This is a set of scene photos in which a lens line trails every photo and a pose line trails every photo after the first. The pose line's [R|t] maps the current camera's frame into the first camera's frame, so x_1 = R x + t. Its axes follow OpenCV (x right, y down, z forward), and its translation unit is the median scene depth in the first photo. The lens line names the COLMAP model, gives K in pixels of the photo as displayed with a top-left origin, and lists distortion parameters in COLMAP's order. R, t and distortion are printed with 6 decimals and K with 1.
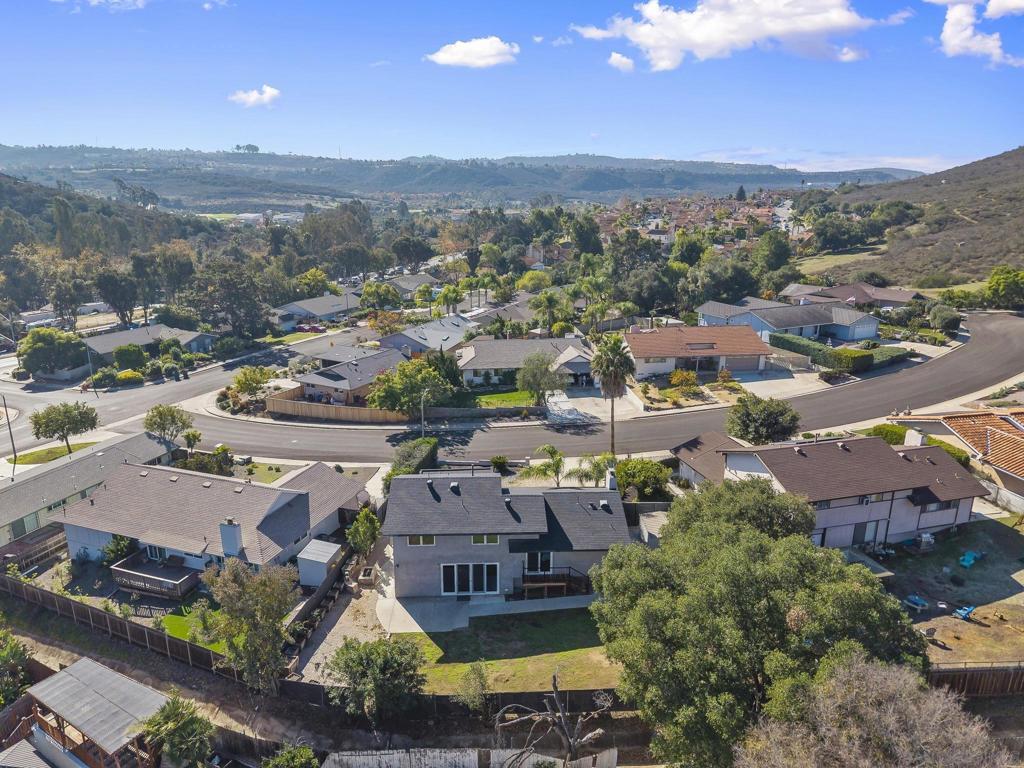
lens RADIAL K [[700.8, 0, 512.0], [0, 700.8, 384.0], [0, 0, 1]] dist [0.039659, -0.063032]
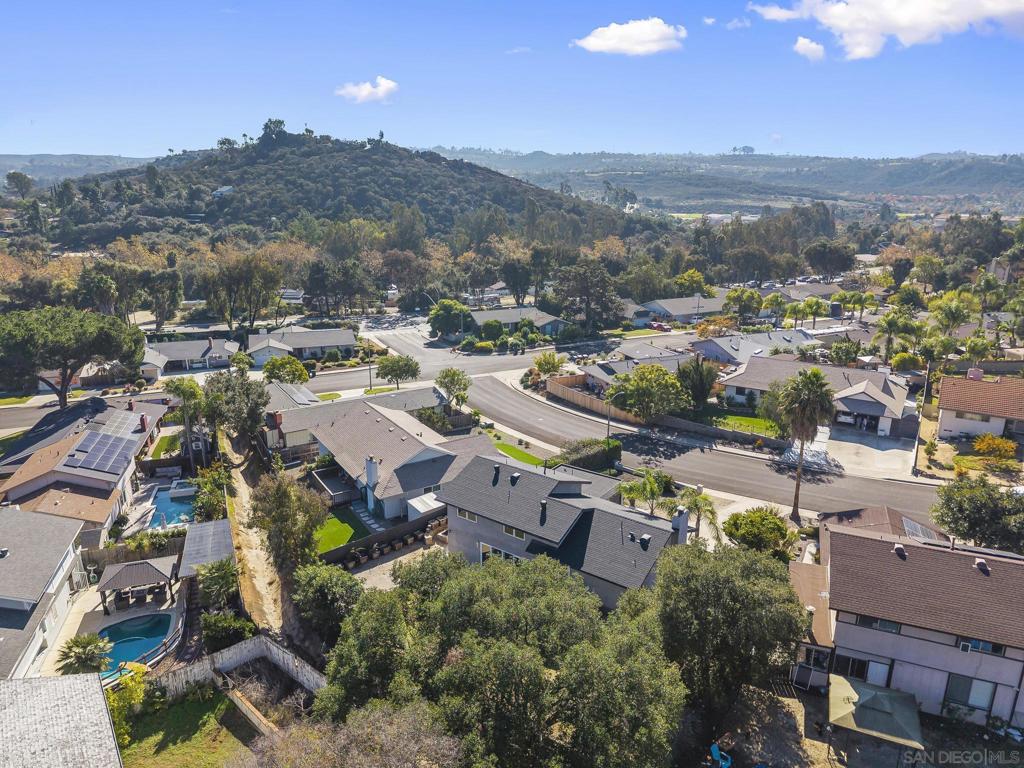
lens RADIAL K [[700.8, 0, 512.0], [0, 700.8, 384.0], [0, 0, 1]] dist [0.039659, -0.063032]
pose [[0.768664, 0.172156, -0.616050, 0.199628], [-0.172254, 0.983233, 0.059839, -0.020153], [0.616023, 0.060121, 0.785431, 0.057920]]
